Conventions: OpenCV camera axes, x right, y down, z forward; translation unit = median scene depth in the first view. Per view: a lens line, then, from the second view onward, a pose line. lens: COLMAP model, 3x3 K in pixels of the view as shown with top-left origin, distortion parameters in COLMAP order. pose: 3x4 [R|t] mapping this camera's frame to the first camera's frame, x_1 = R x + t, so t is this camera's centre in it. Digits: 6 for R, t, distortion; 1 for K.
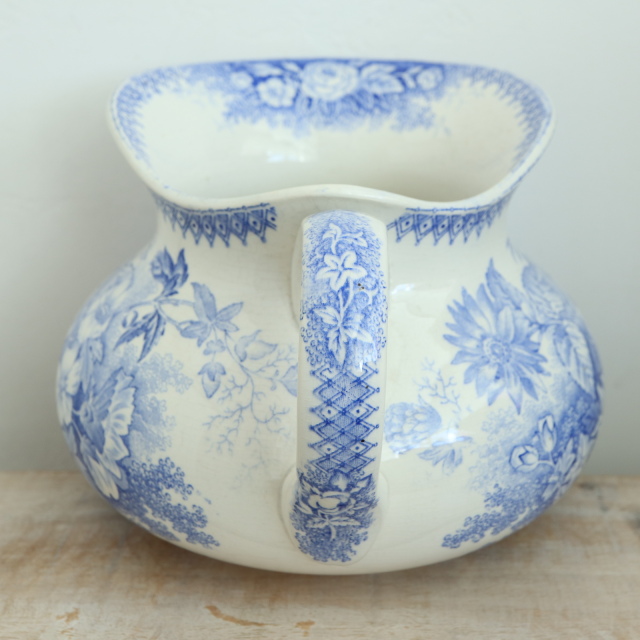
lens RADIAL K [[1198.9, 0, 320.0], [0, 1198.9, 320.0], [0, 0, 1]] dist [0.024432, -0.113544]
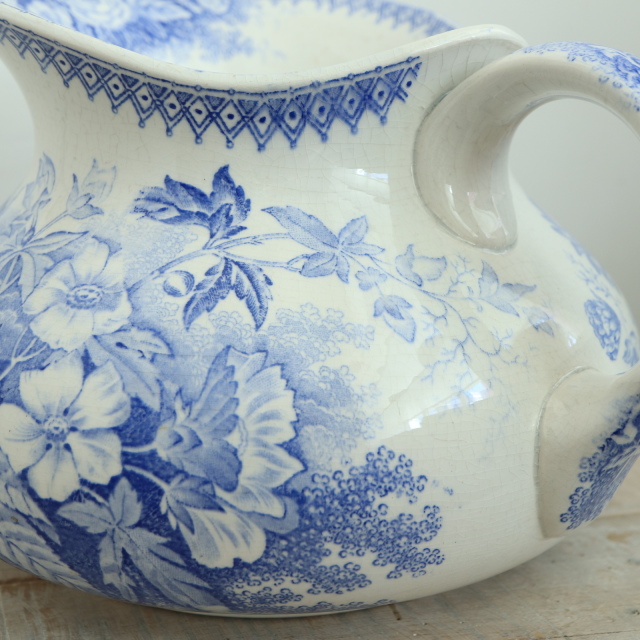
lens RADIAL K [[1198.9, 0, 320.0], [0, 1198.9, 320.0], [0, 0, 1]] dist [0.024432, -0.113544]
pose [[0.704977, -0.162840, 0.690283, -0.564367], [0.248617, 0.968266, -0.025493, 0.054445], [-0.664226, 0.189588, 0.723091, 0.517811]]
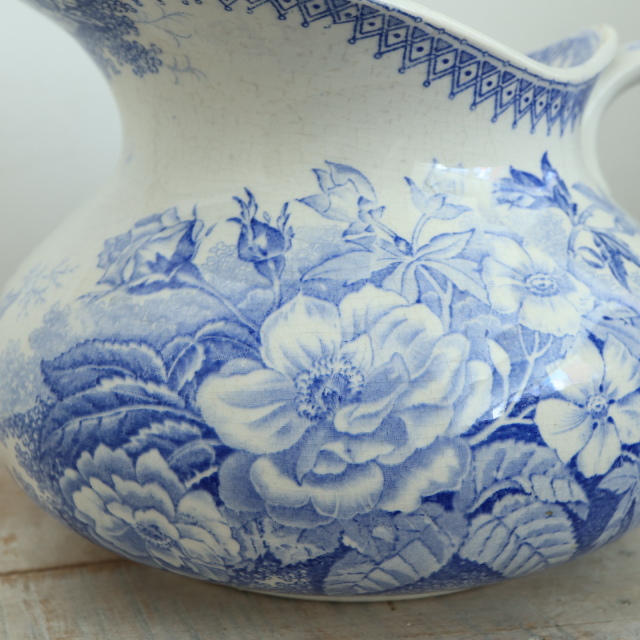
lens RADIAL K [[1198.9, 0, 320.0], [0, 1198.9, 320.0], [0, 0, 1]] dist [0.024432, -0.113544]
pose [[-0.178449, -0.223901, 0.958136, -0.837268], [0.346499, 0.897089, 0.274170, -0.222115], [-0.920920, 0.380919, -0.082503, 1.262673]]
